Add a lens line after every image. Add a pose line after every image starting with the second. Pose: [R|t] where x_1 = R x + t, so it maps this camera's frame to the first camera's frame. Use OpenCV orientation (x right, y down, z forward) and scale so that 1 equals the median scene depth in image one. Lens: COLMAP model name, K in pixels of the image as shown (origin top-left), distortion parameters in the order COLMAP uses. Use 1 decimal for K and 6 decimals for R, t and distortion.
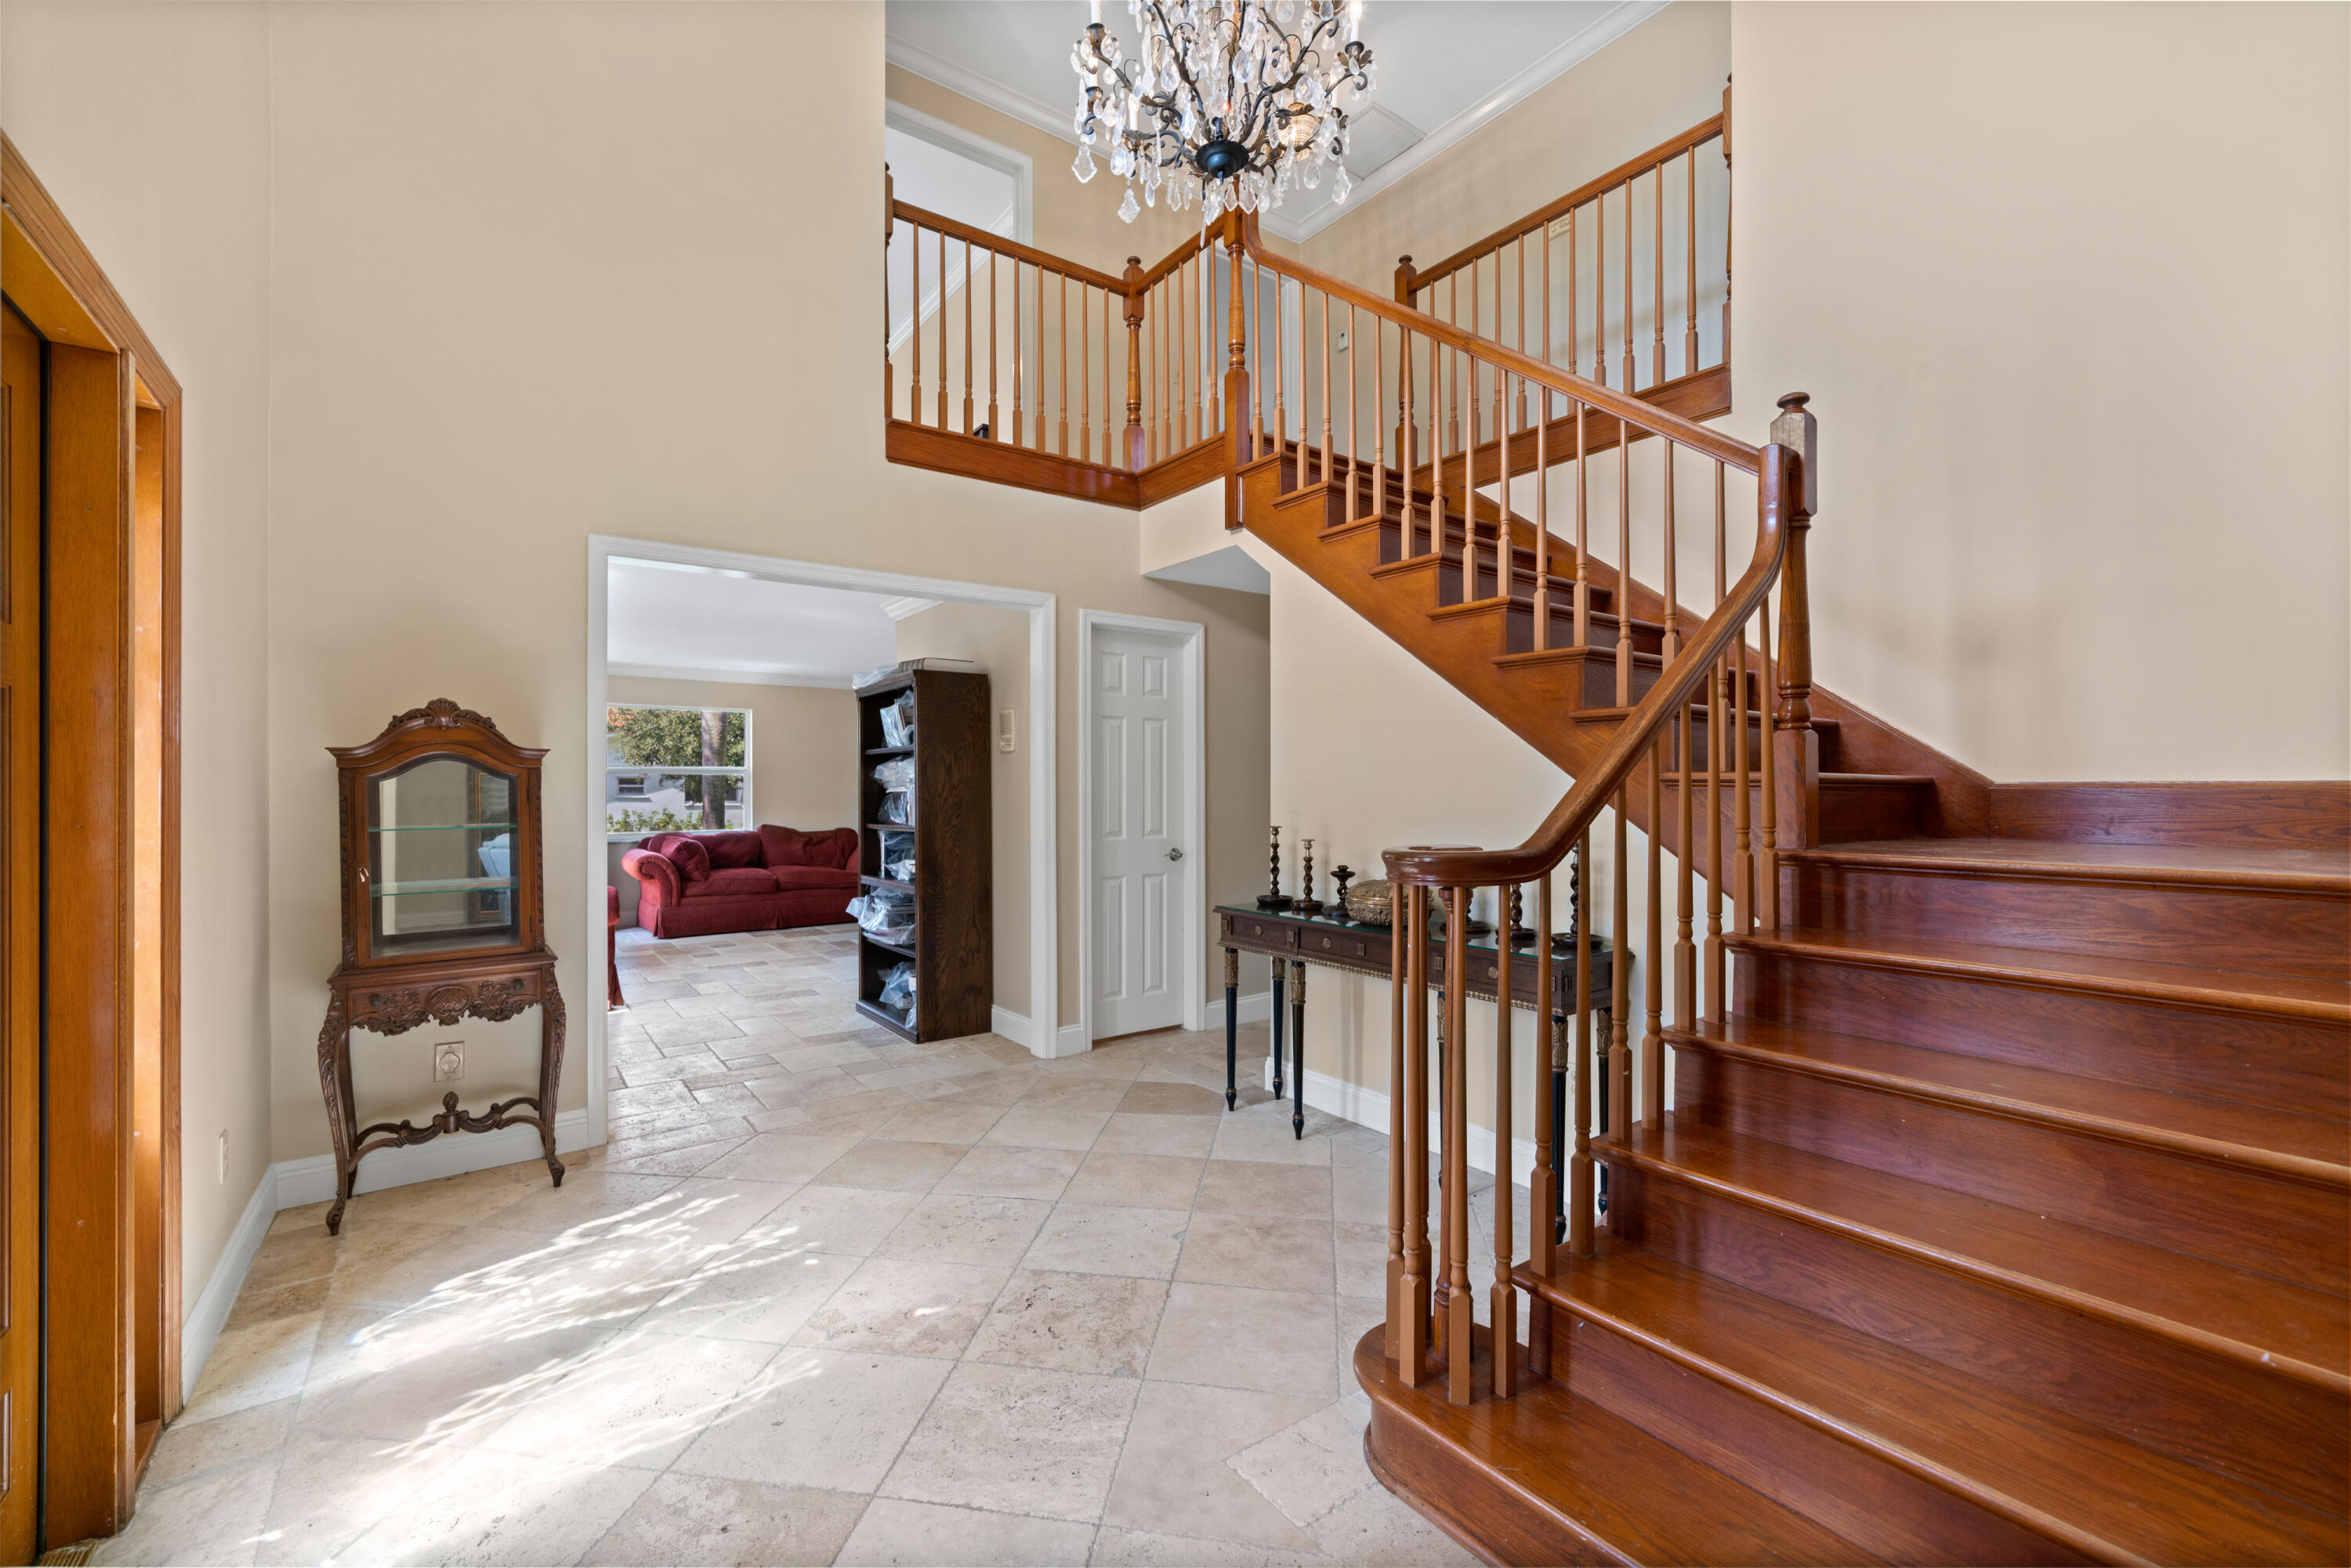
lens RADIAL K [[944.3, 0, 1157.4], [0, 944.3, 777.6], [0, 0, 1]] dist [-0.000372, 0.000852]
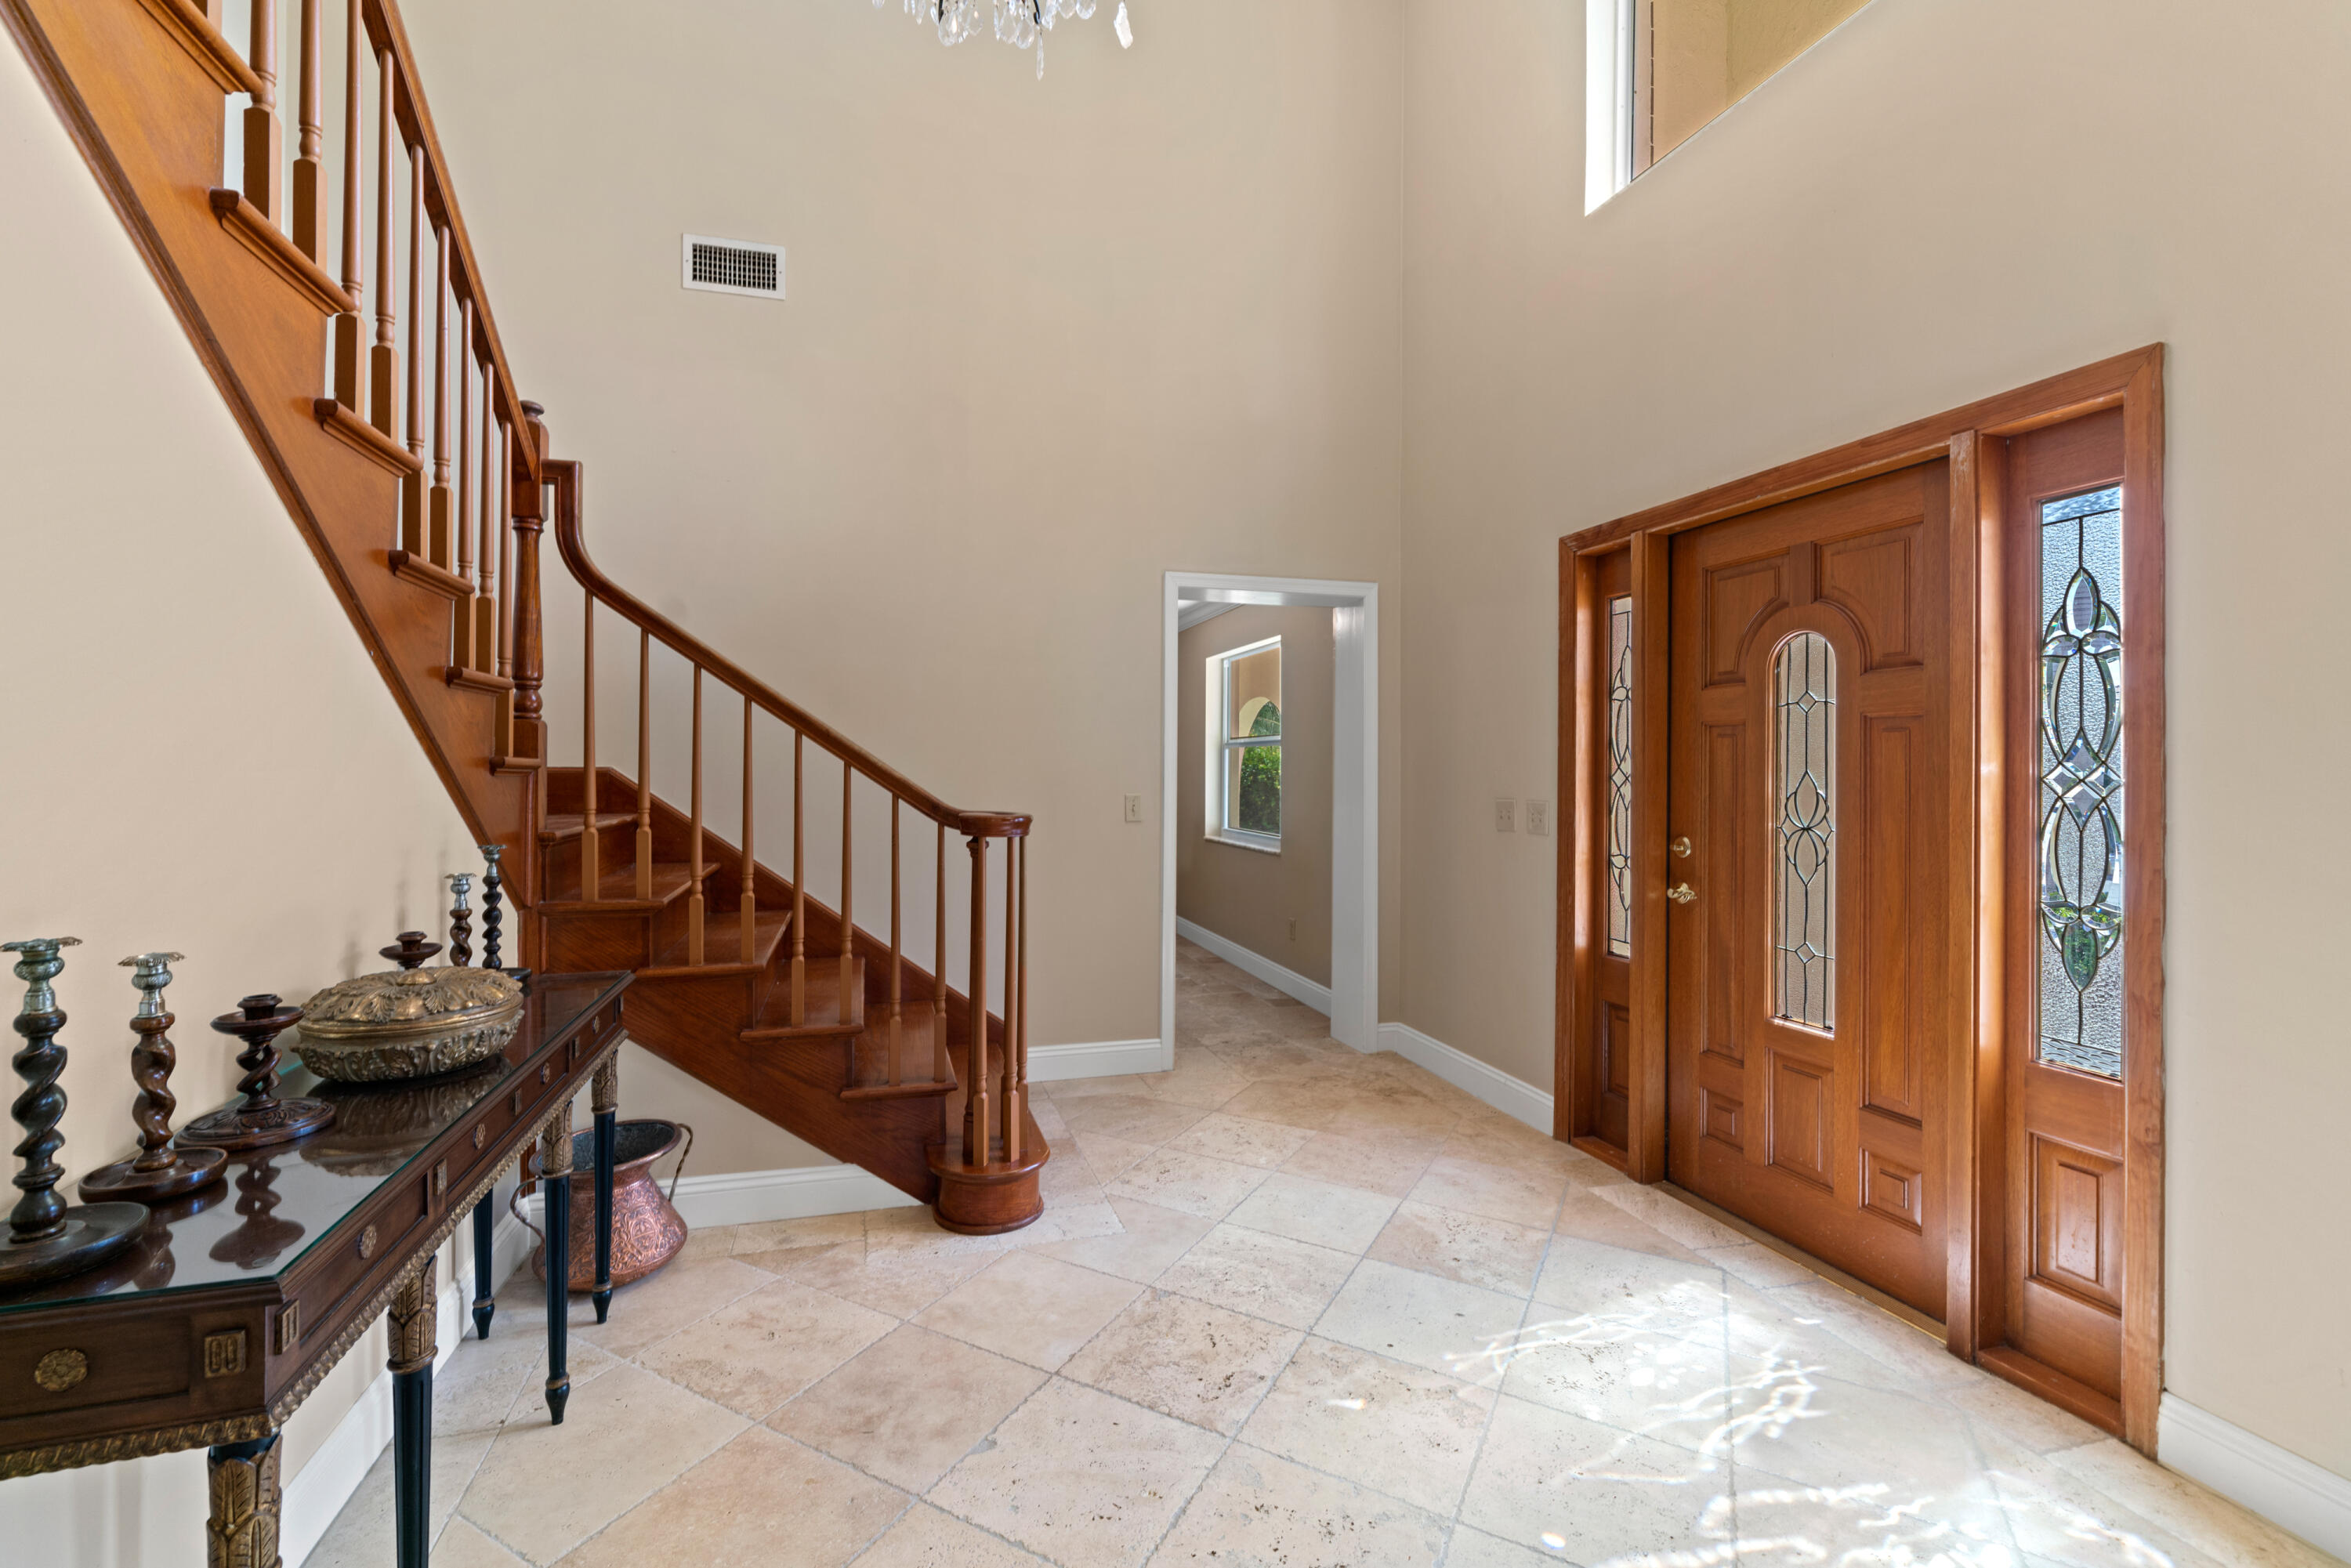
lens RADIAL K [[944.3, 0, 1157.4], [0, 944.3, 777.6], [0, 0, 1]] dist [-0.000372, 0.000852]
pose [[-0.940132, -0.004665, 0.340780, -0.375113], [-0.005163, 0.999987, -0.000554, 0.013776], [-0.340773, -0.002280, -0.940143, 1.881574]]
